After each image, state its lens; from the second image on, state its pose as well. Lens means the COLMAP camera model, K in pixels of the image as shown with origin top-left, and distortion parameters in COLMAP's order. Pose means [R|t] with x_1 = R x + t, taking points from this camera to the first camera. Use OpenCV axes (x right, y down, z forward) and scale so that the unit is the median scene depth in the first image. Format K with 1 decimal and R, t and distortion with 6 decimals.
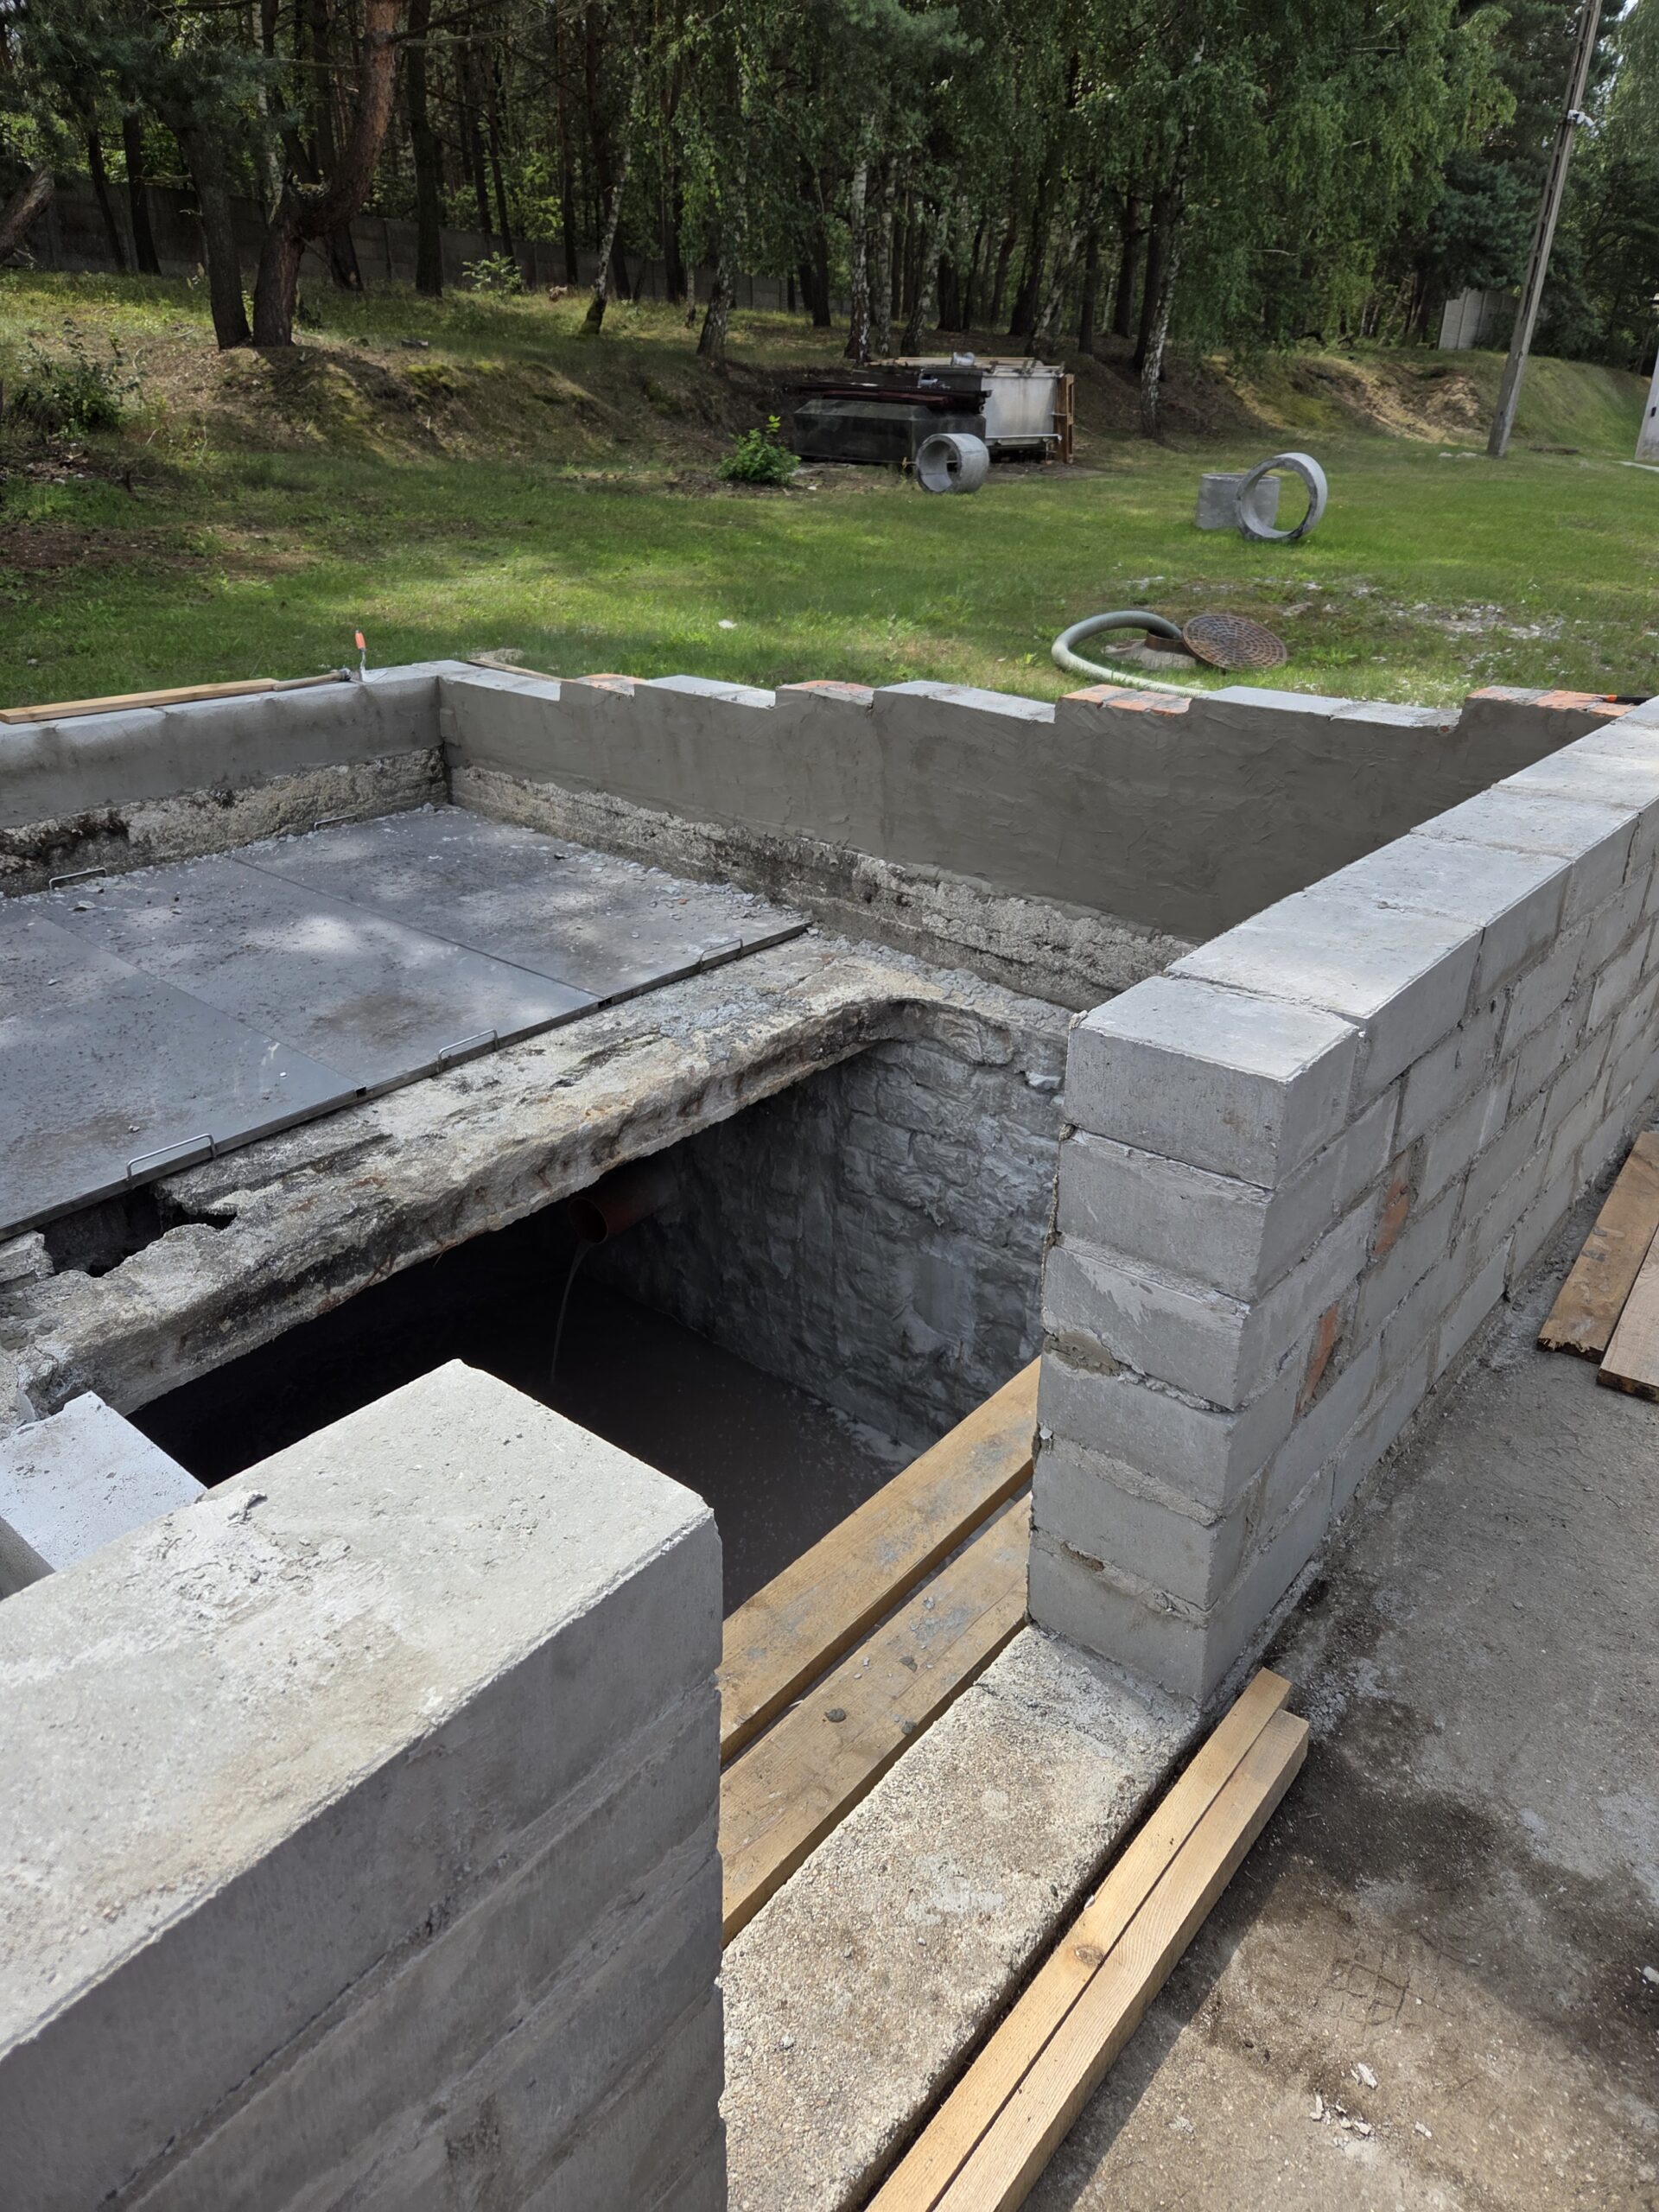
lens RADIAL K [[1468.5, 0, 842.8], [0, 1468.5, 1084.4], [0, 0, 1]] dist [0.061355, -0.041501]
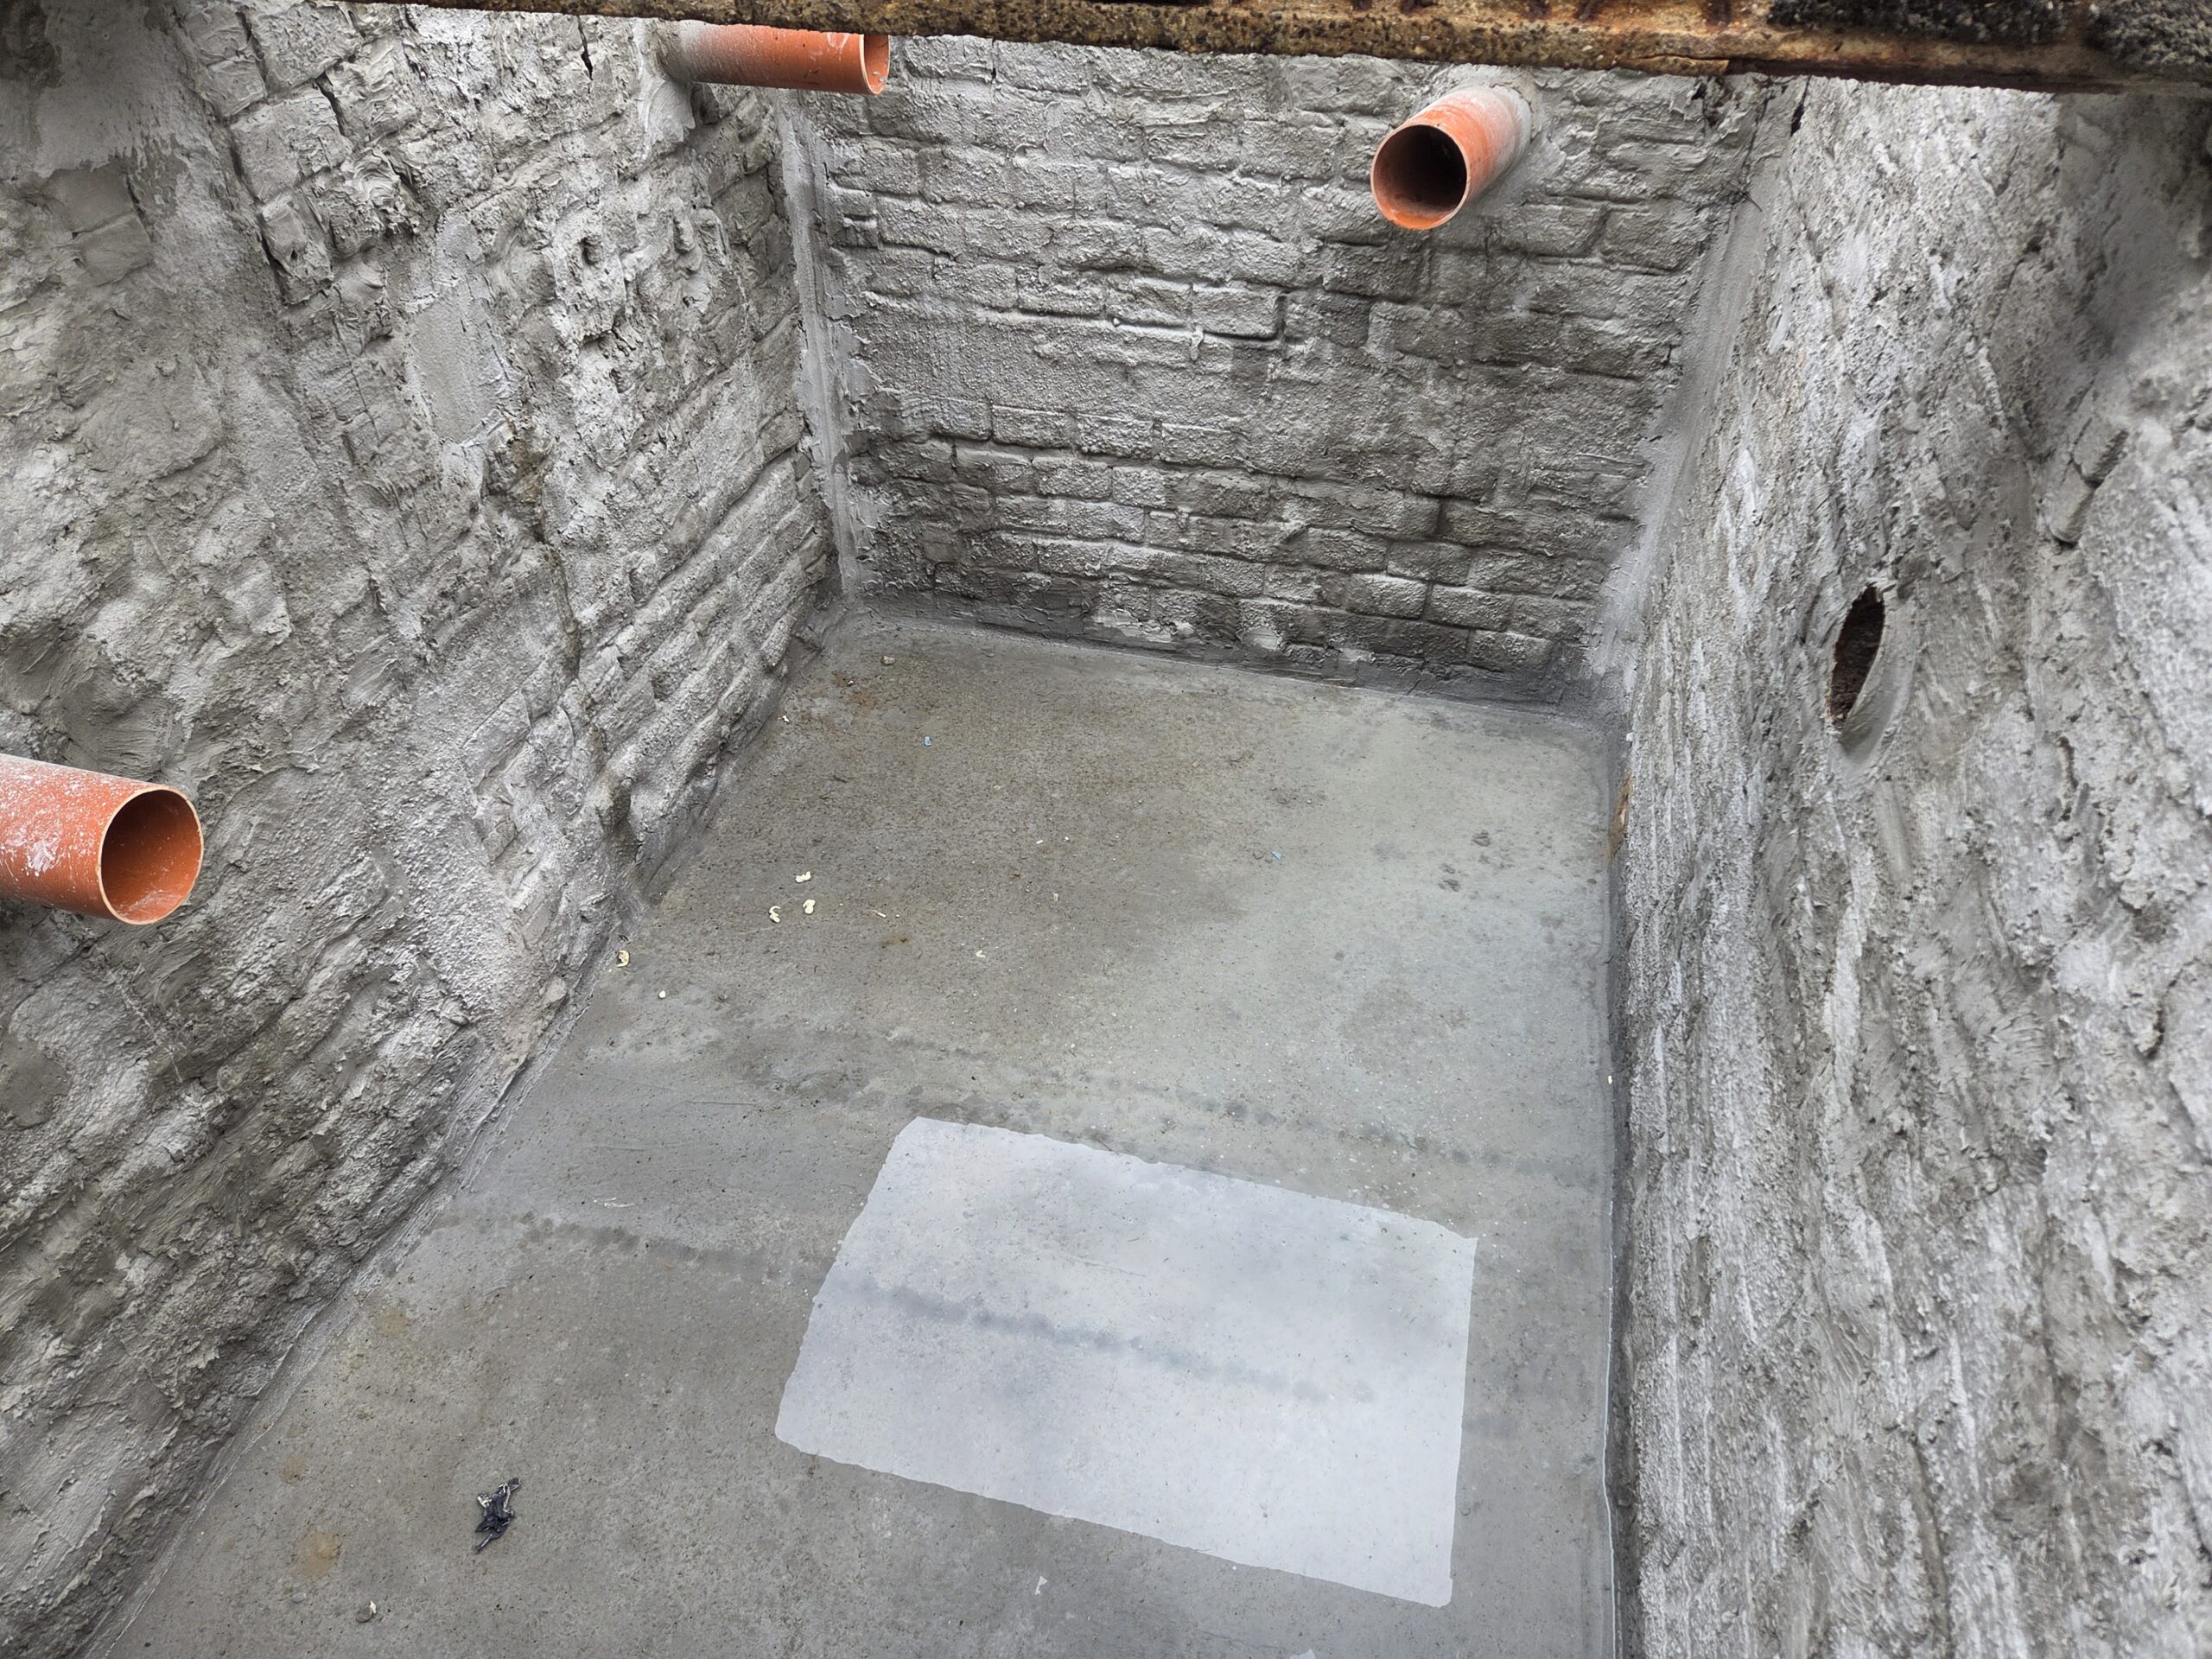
lens RADIAL K [[1463.2, 0, 1101.9], [0, 1463.2, 795.9], [0, 0, 1]] dist [0.060153, -0.036336]
pose [[-0.414077, -0.622749, 0.663871, -0.595205], [0.369908, 0.551269, 0.747844, -0.125096], [-0.831690, 0.555236, 0.002092, 0.936024]]
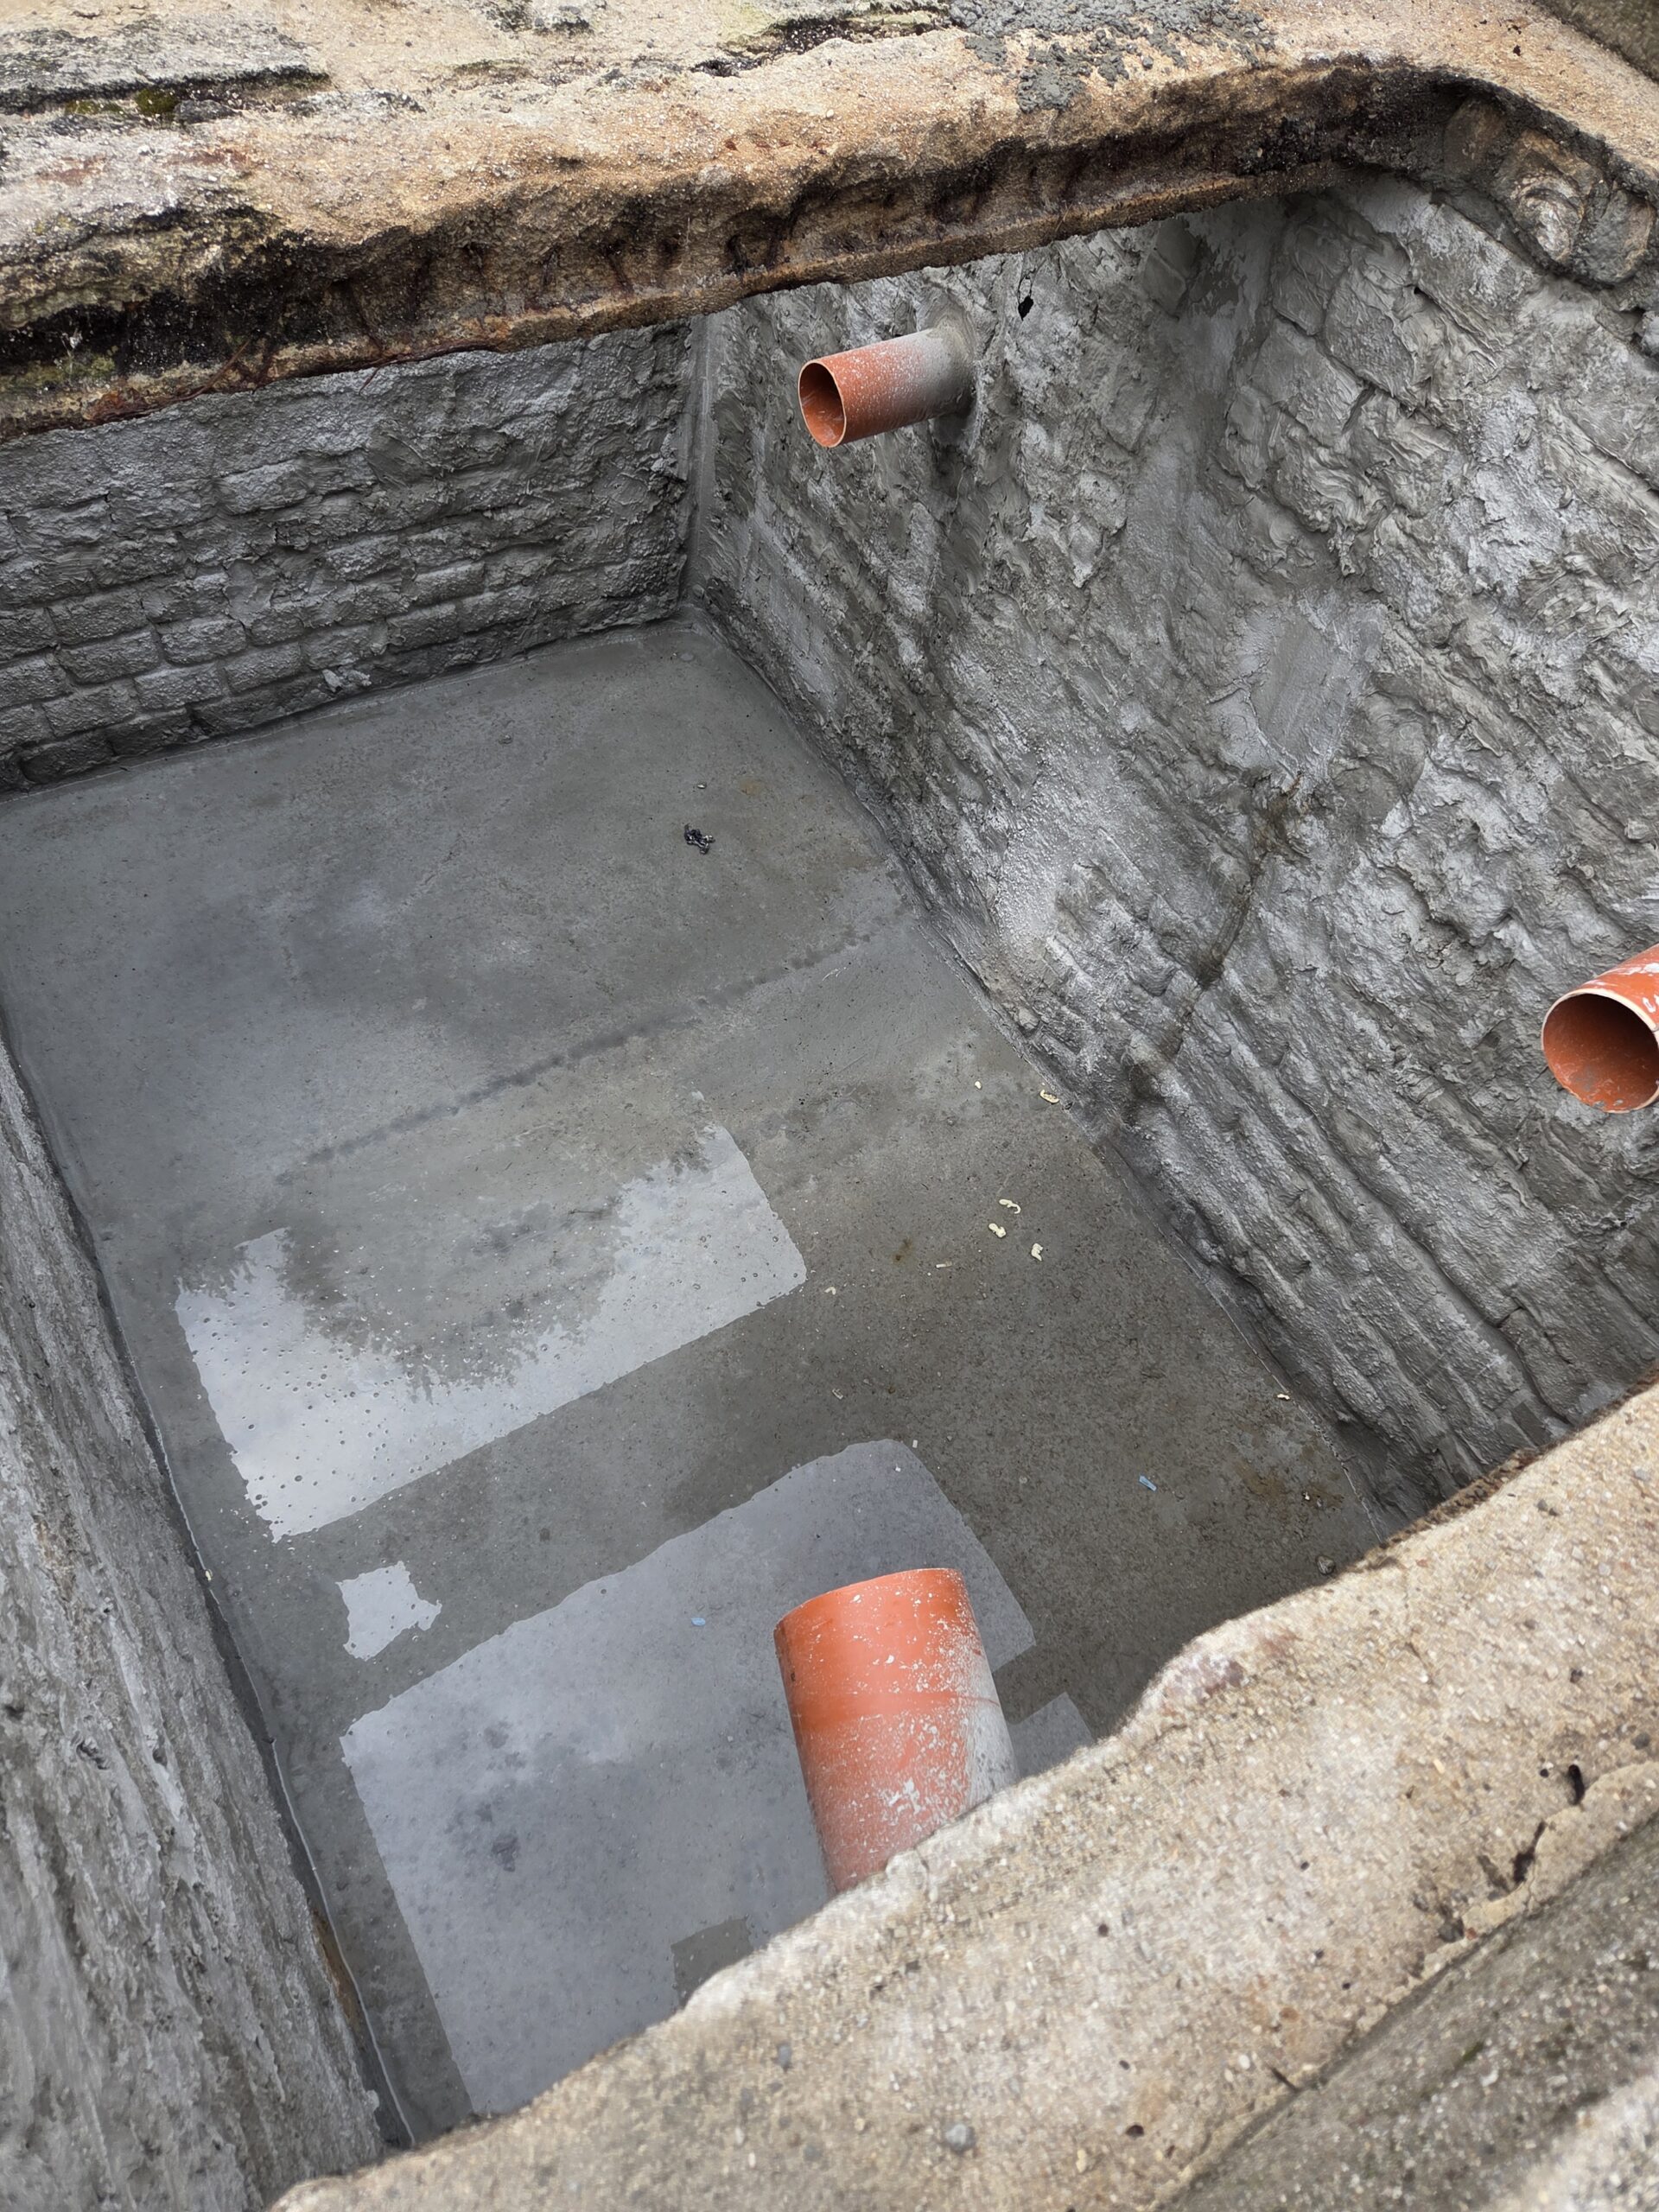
lens RADIAL K [[1461.1, 0, 827.2], [0, 1461.1, 1116.7], [0, 0, 1]] dist [0.061087, -0.041586]
pose [[0.933216, 0.336599, -0.125738, 0.020992], [-0.230626, 0.829451, 0.508746, 0.023312], [0.275537, -0.445771, 0.851685, 0.361032]]
